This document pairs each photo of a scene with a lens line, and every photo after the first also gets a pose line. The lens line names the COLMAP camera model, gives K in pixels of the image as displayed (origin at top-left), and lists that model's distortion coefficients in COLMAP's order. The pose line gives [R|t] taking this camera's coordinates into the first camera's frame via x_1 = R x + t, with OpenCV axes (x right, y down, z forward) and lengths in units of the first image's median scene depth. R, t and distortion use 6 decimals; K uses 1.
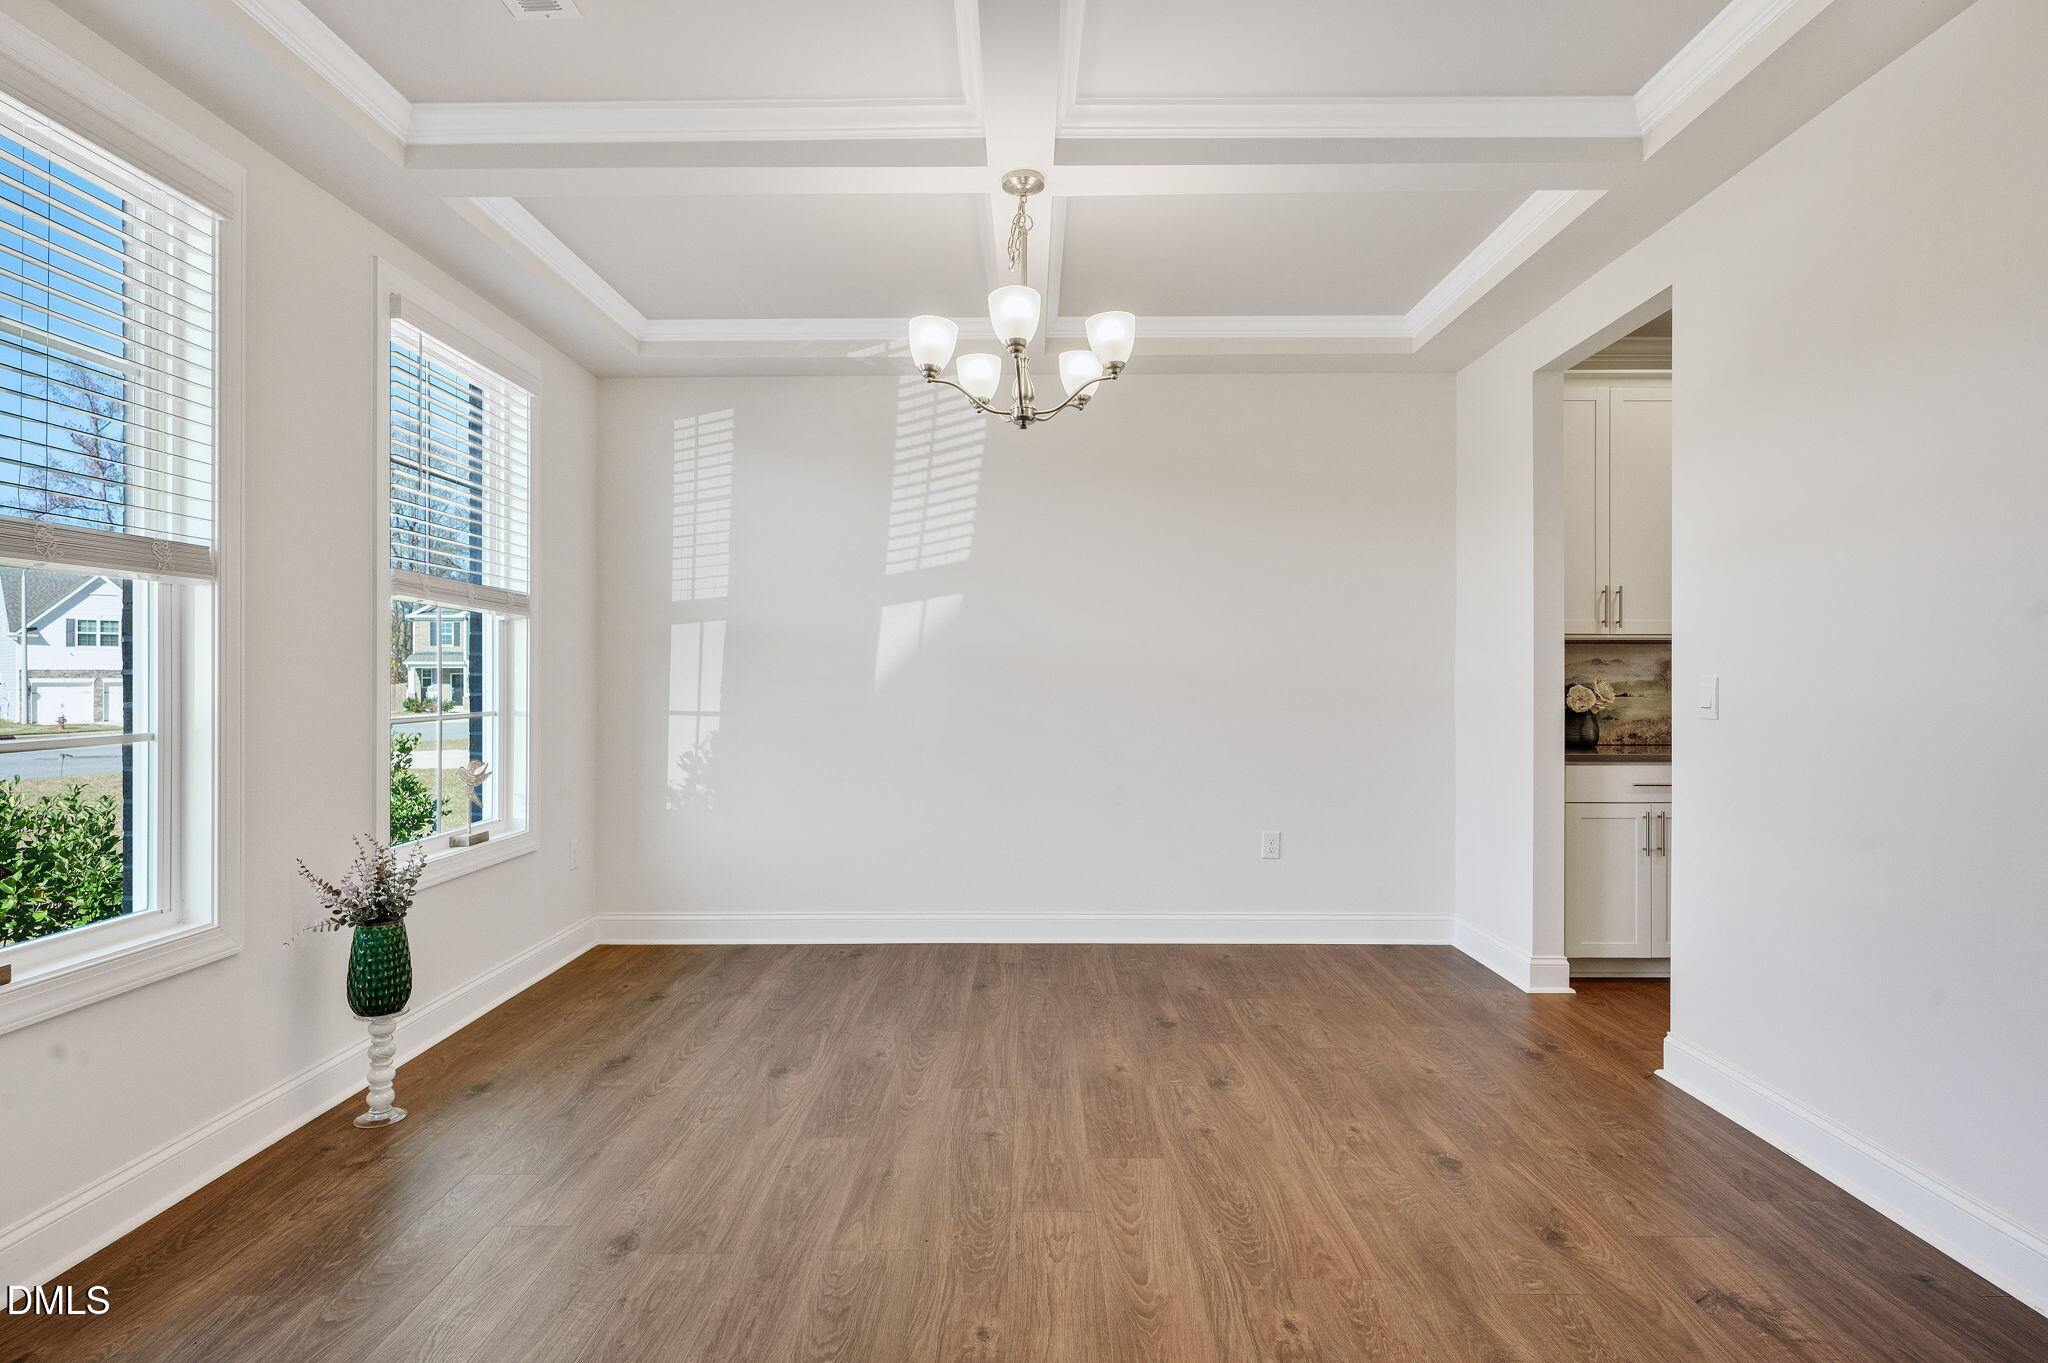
lens RADIAL K [[1056.2, 0, 1024.9], [0, 1056.2, 678.5], [0, 0, 1]] dist [0.000799, -0.000565]
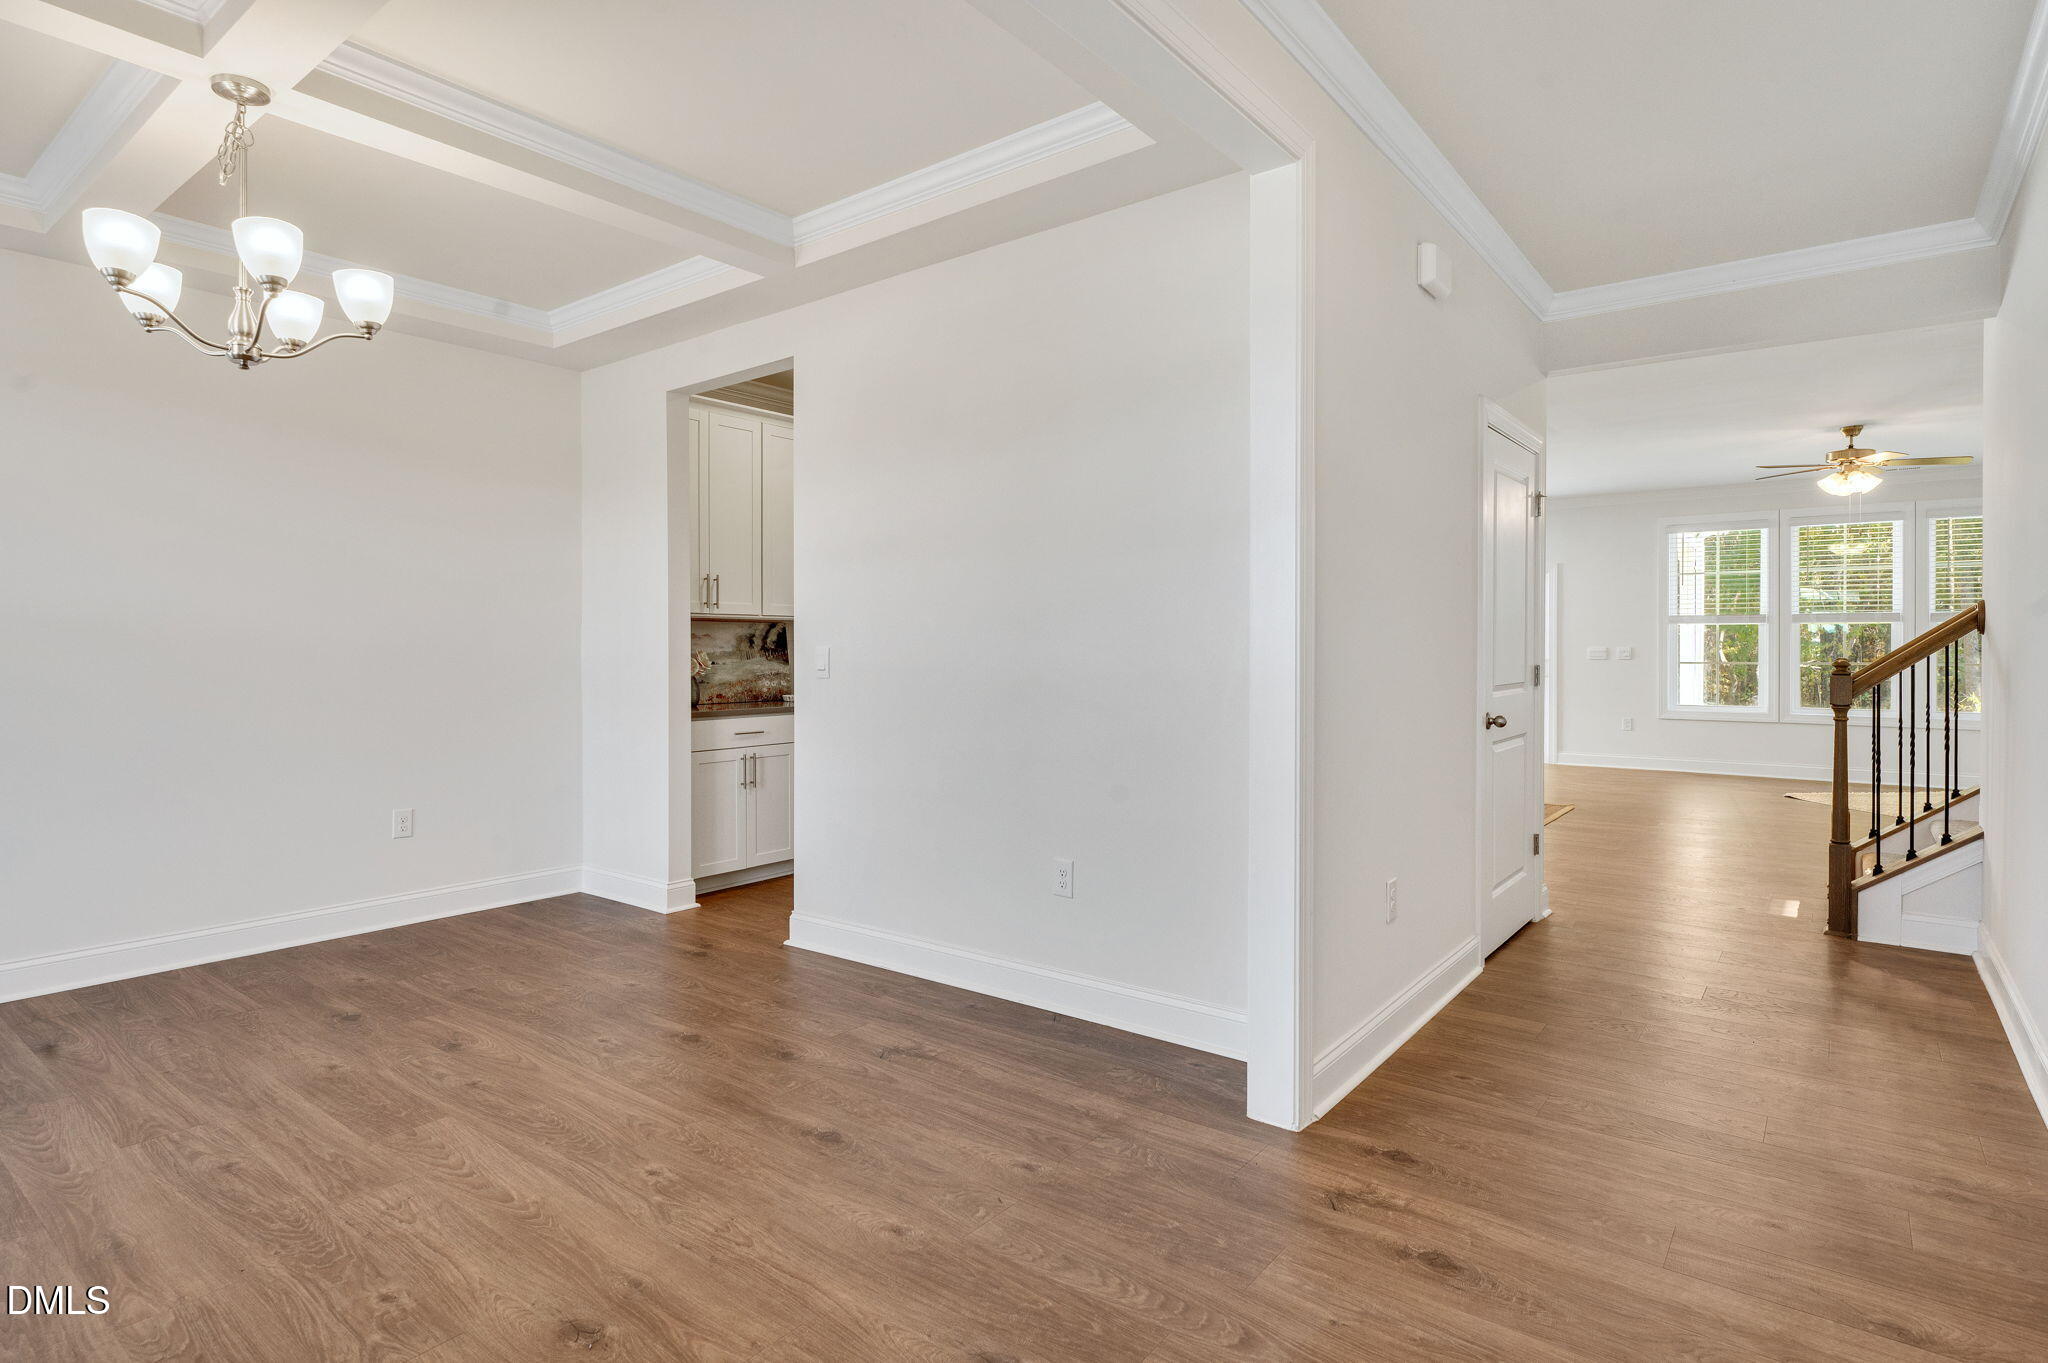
lens RADIAL K [[1060.7, 0, 1022.9], [0, 1060.7, 669.5], [0, 0, 1]] dist [0.001906, 0.000697]
pose [[0.610789, -0.017751, 0.791595, -0.264413], [0.004274, 0.999808, 0.019123, 0.001376], [-0.791782, -0.008296, 0.610747, -0.055433]]
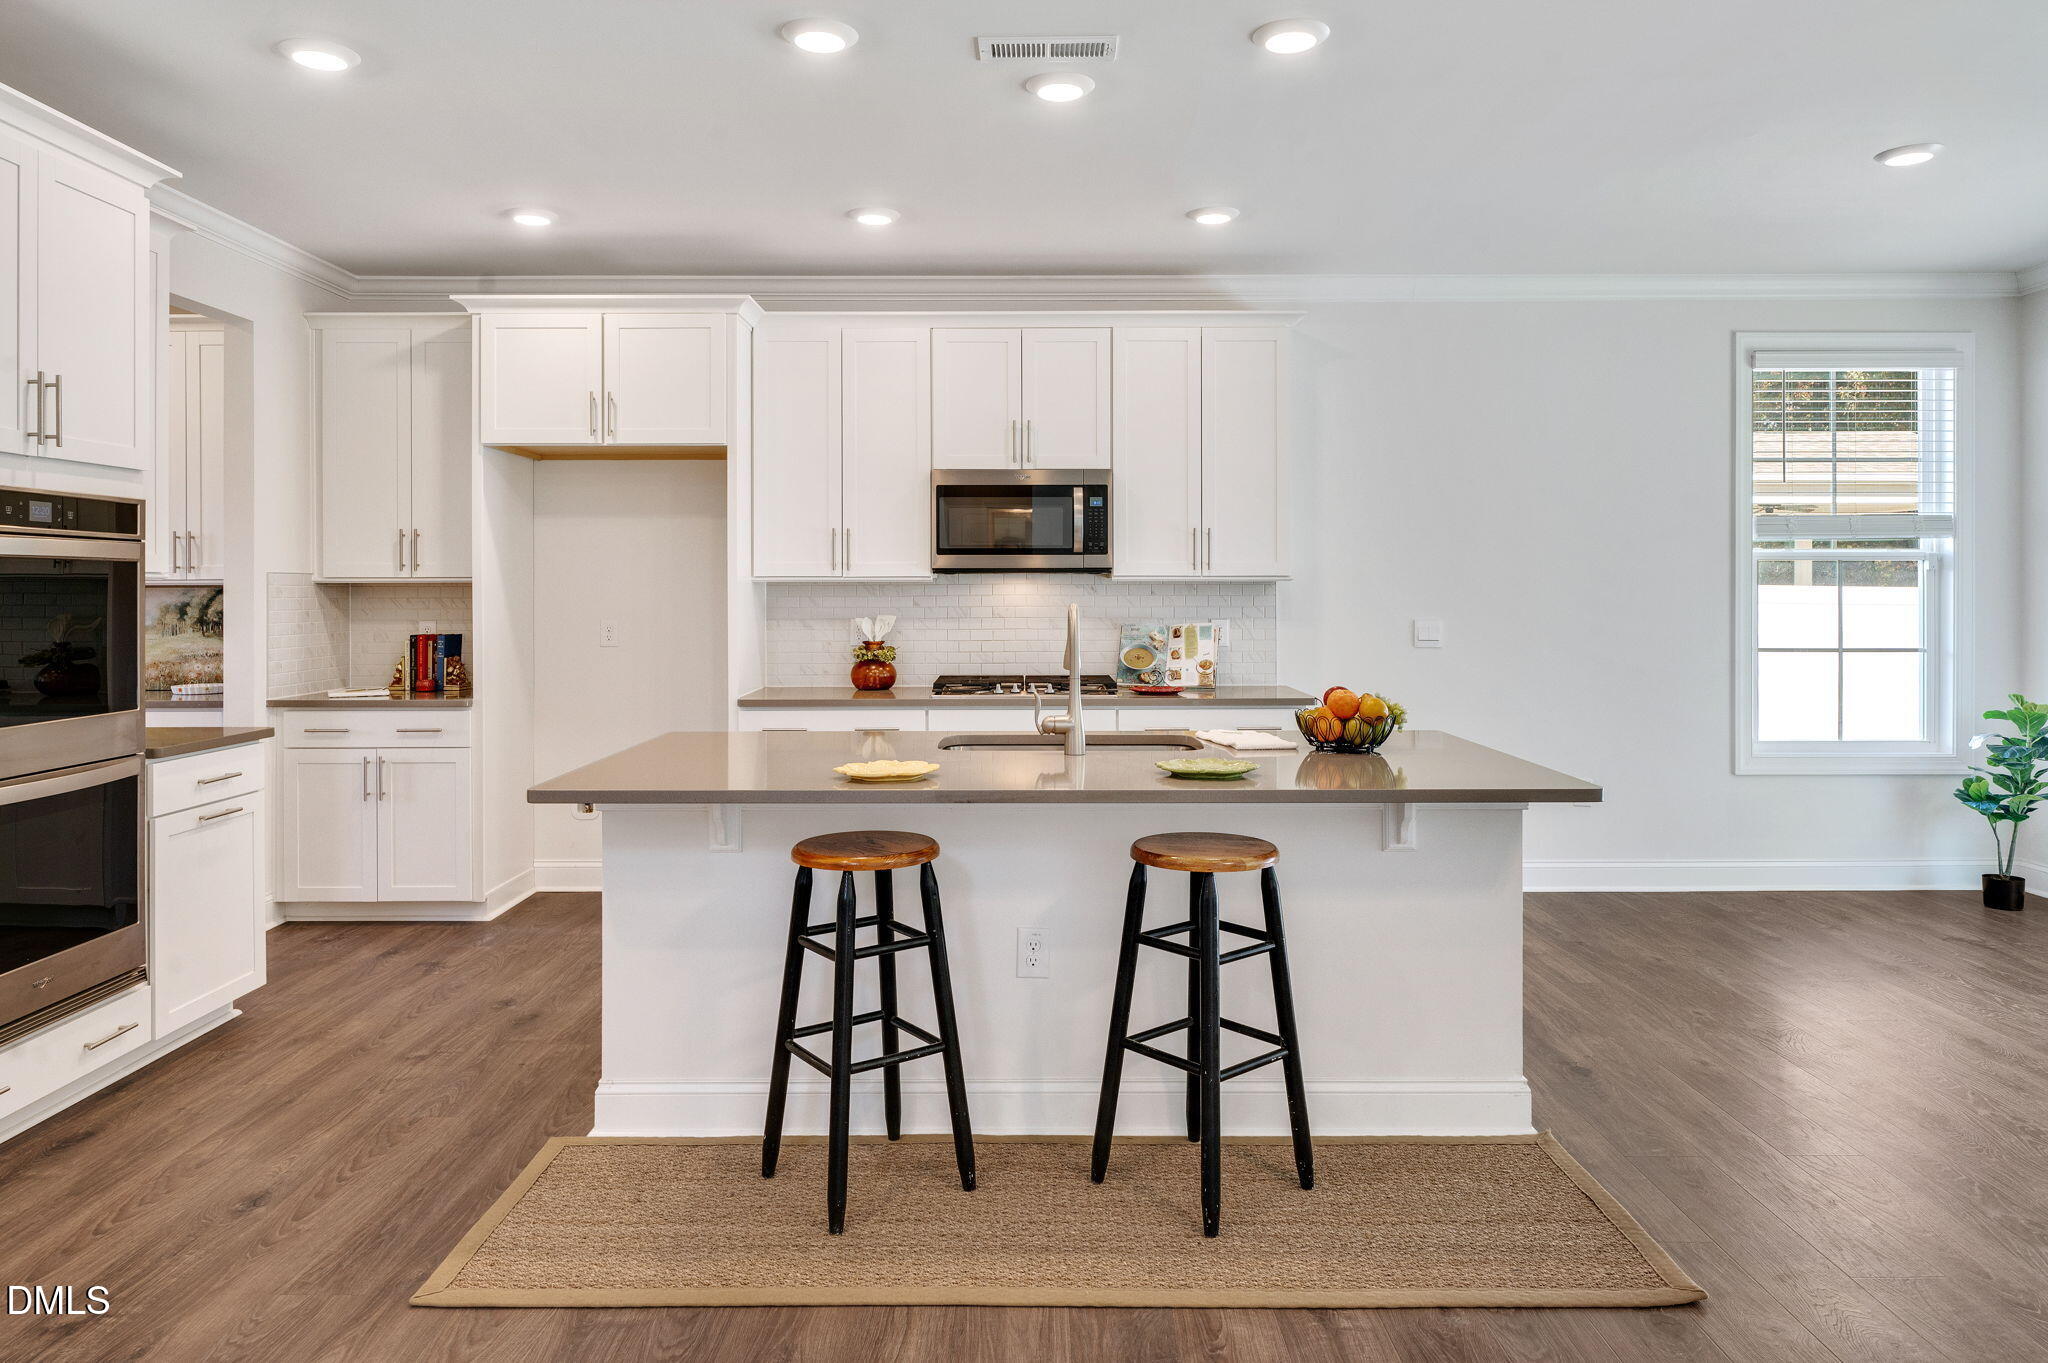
lens RADIAL K [[1287.0, 0, 1028.8], [0, 1287.0, 595.5], [0, 0, 1]] dist [-0.000824, -0.000094]
pose [[0.999989, -0.004642, -0.000869, 1.988679], [0.004647, 0.999974, 0.005545, -0.039516], [0.000843, -0.005549, 0.999984, -0.288578]]
